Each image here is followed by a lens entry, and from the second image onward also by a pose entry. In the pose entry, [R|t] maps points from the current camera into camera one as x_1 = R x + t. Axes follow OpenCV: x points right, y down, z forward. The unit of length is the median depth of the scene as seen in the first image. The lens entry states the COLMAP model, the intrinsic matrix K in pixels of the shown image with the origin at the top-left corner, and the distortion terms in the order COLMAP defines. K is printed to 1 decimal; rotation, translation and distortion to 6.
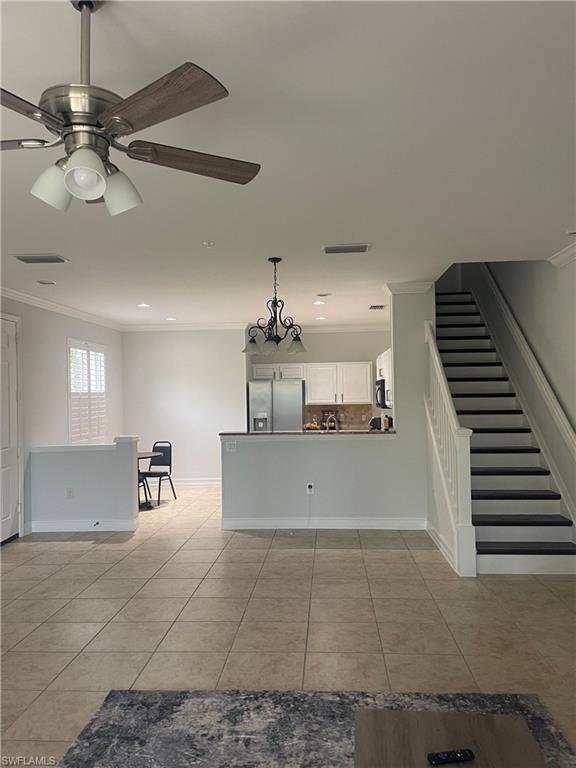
lens RADIAL K [[577.5, 0, 288.0], [0, 577.5, 384.0], [0, 0, 1]] dist [0.092734, -0.094425]
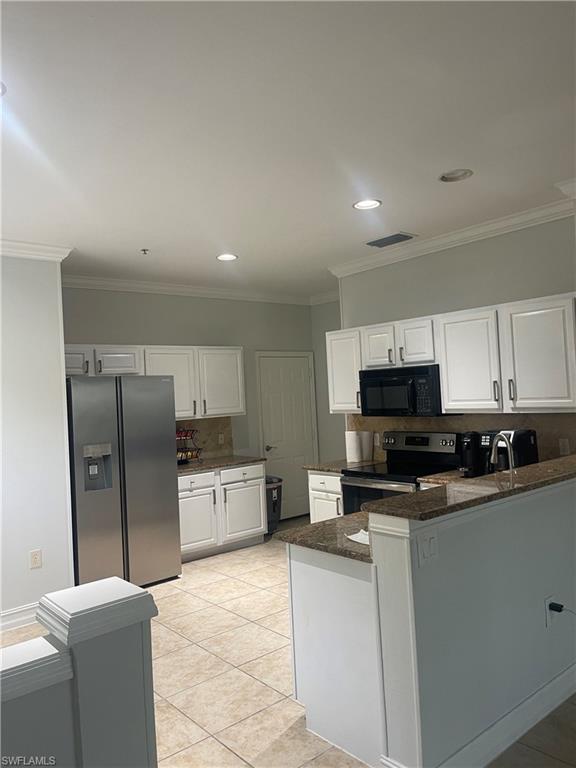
lens RADIAL K [[576.5, 0, 287.9], [0, 576.5, 378.6], [0, 0, 1]] dist [0.087712, -0.093662]
pose [[0.720085, -0.003129, 0.693879, -0.304304], [0.027145, 0.999351, -0.023663, 0.013855], [-0.693355, 0.035875, 0.719703, 0.635354]]
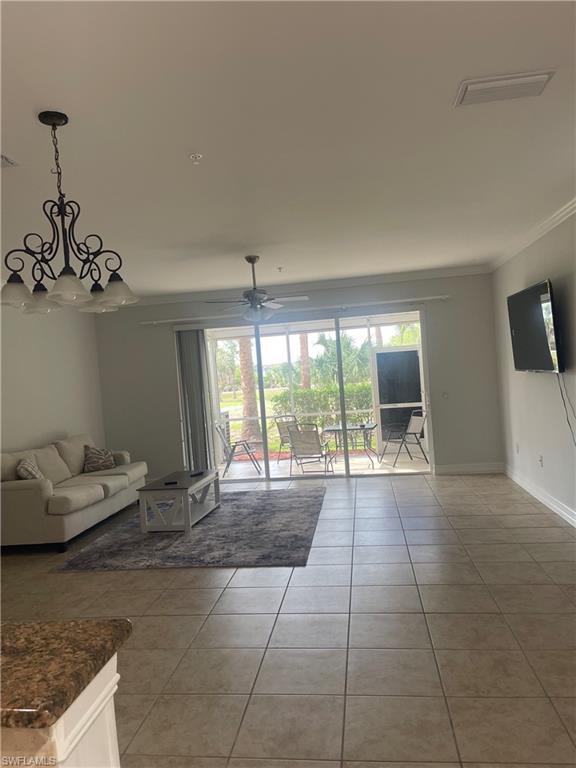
lens RADIAL K [[576.5, 0, 287.9], [0, 576.5, 378.6], [0, 0, 1]] dist [0.087712, -0.093662]
pose [[-0.993578, 0.096636, 0.058865, -0.139875], [0.096704, 0.995312, -0.001699, 0.015488], [-0.058753, 0.004005, -0.998265, 0.896828]]
